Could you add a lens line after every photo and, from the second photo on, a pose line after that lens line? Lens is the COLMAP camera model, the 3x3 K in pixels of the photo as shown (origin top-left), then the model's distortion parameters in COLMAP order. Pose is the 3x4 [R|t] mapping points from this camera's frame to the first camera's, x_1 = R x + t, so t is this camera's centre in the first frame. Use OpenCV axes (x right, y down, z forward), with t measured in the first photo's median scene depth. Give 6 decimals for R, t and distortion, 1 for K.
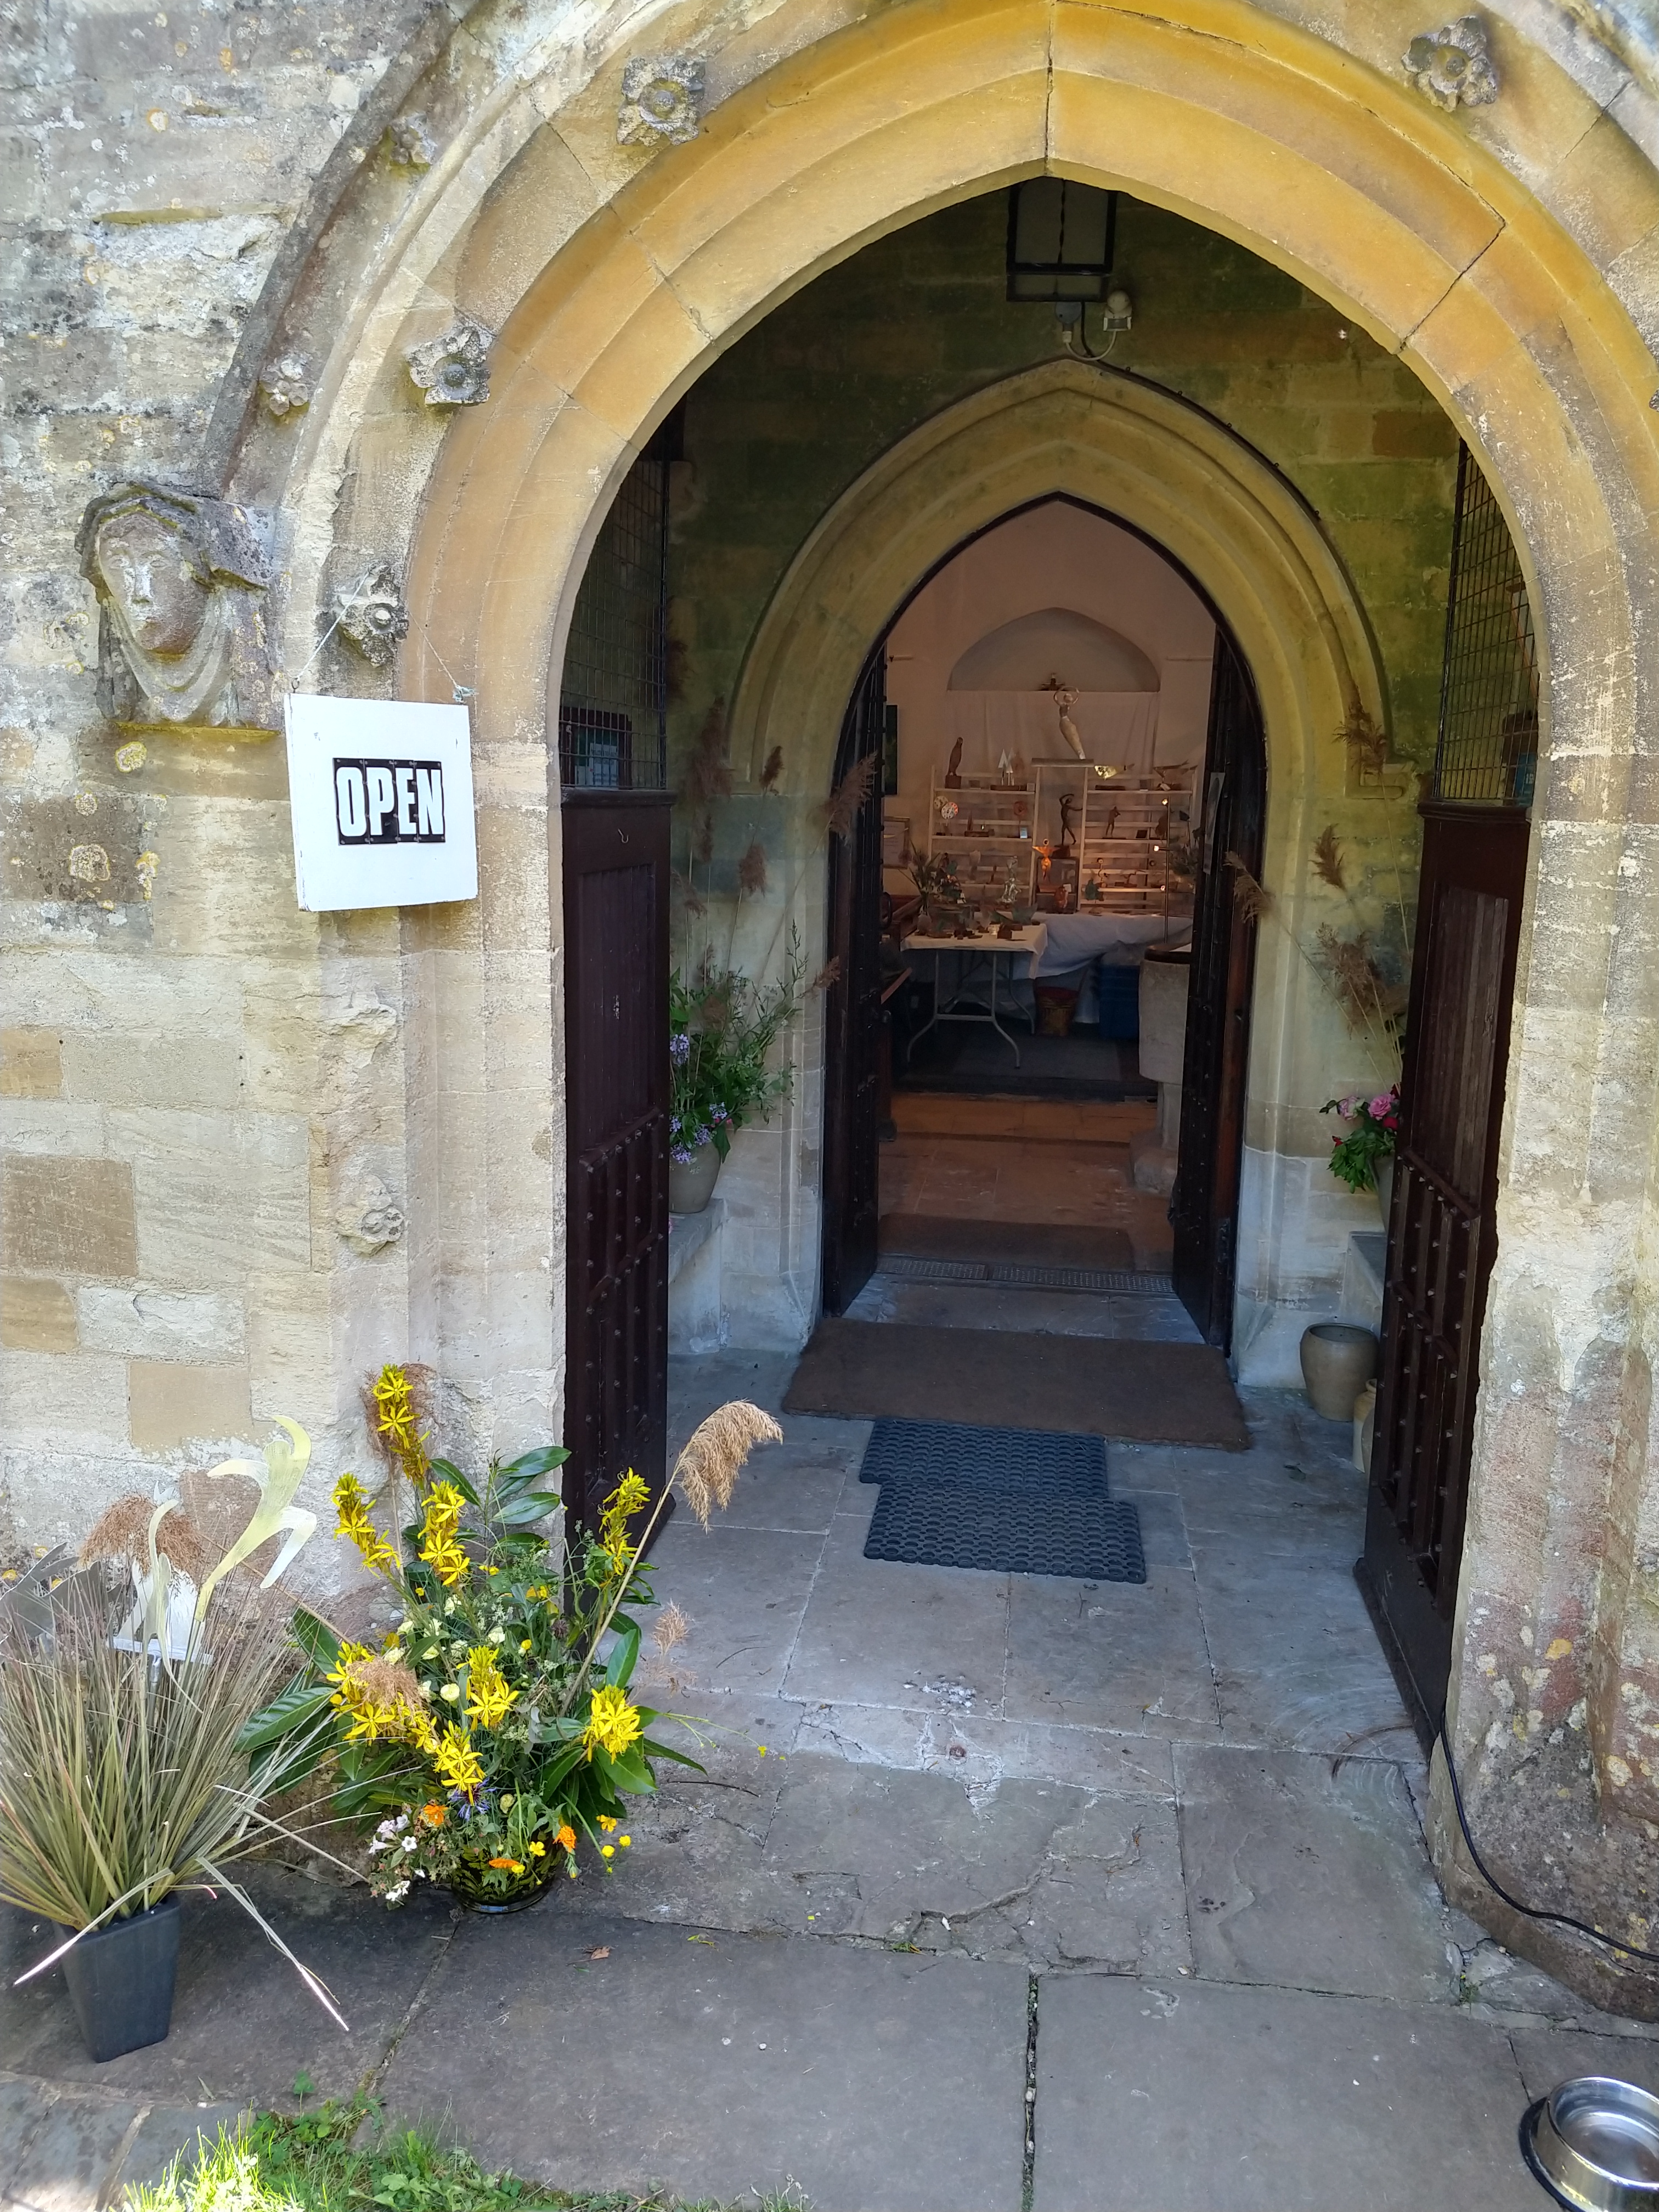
lens RADIAL K [[1724.2, 0, 829.5], [0, 1724.2, 1106.0], [0, 0, 1]] dist [0.063037, 0.005598]
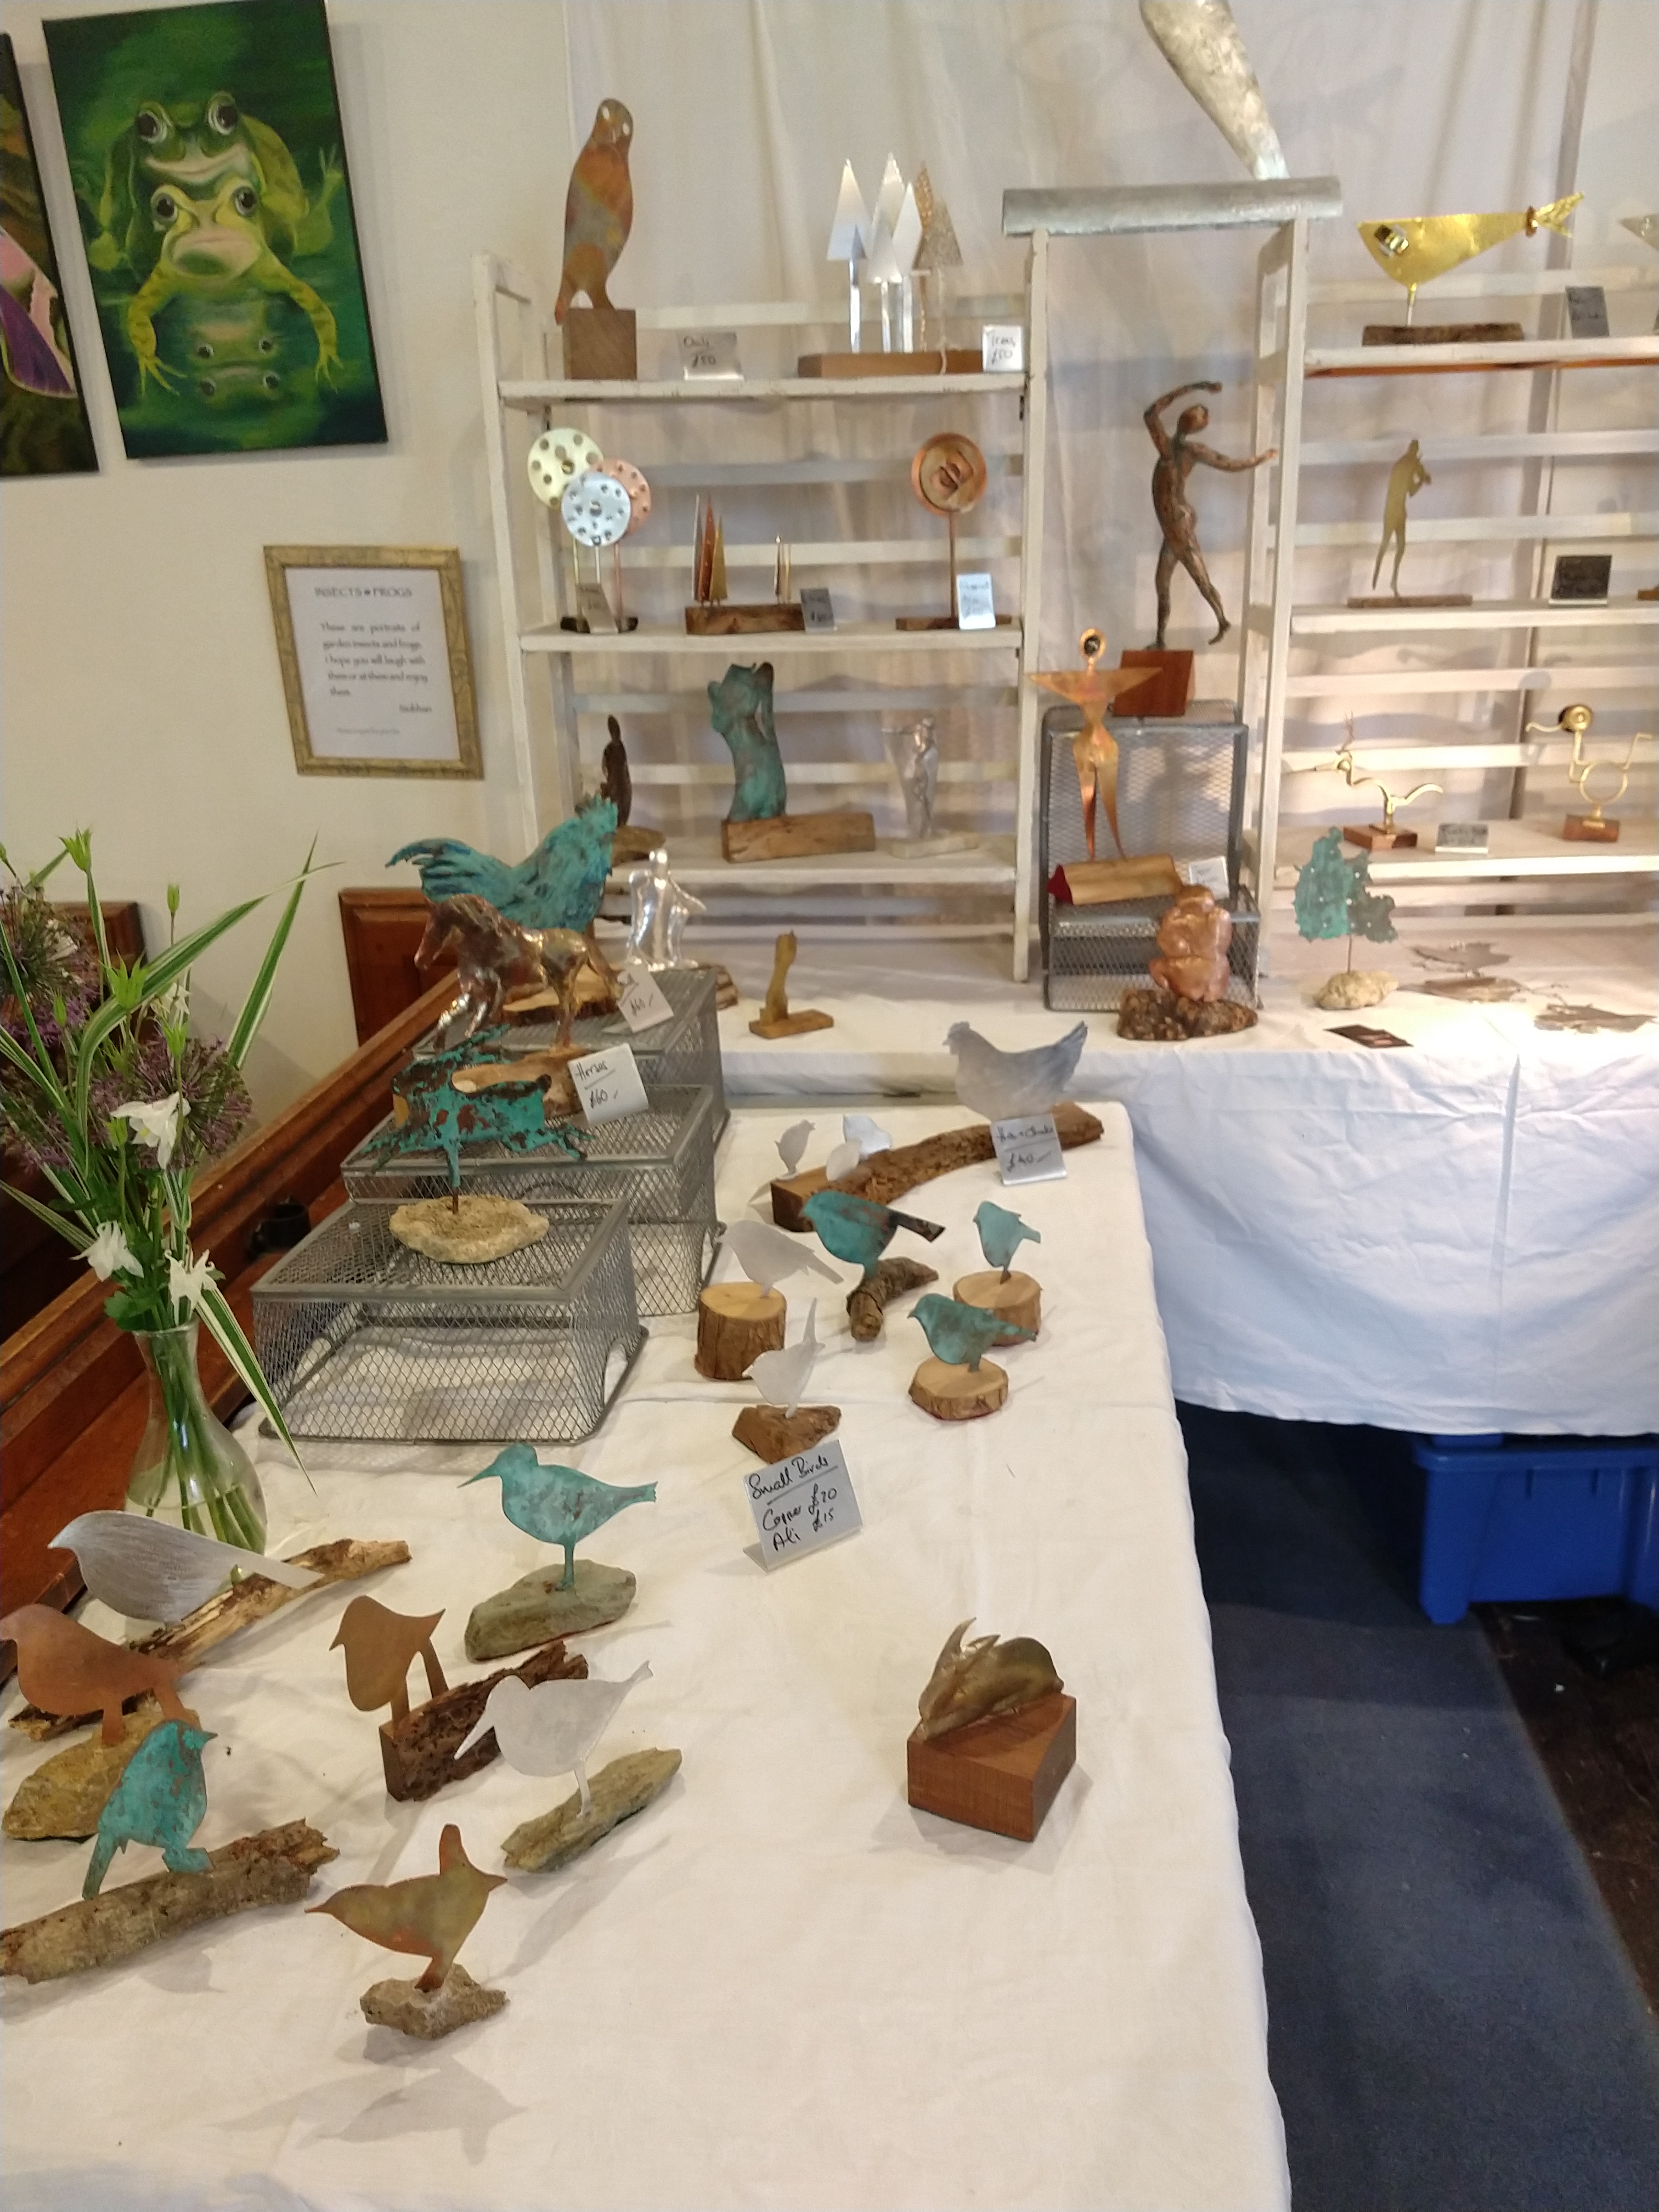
lens RADIAL K [[1724.2, 0, 829.5], [0, 1724.2, 1106.0], [0, 0, 1]] dist [0.063037, 0.005598]
pose [[0.996987, -0.067806, 0.037667, 0.083645], [0.061709, 0.987584, 0.144467, -0.129335], [-0.046995, -0.141707, 0.988792, 0.790077]]
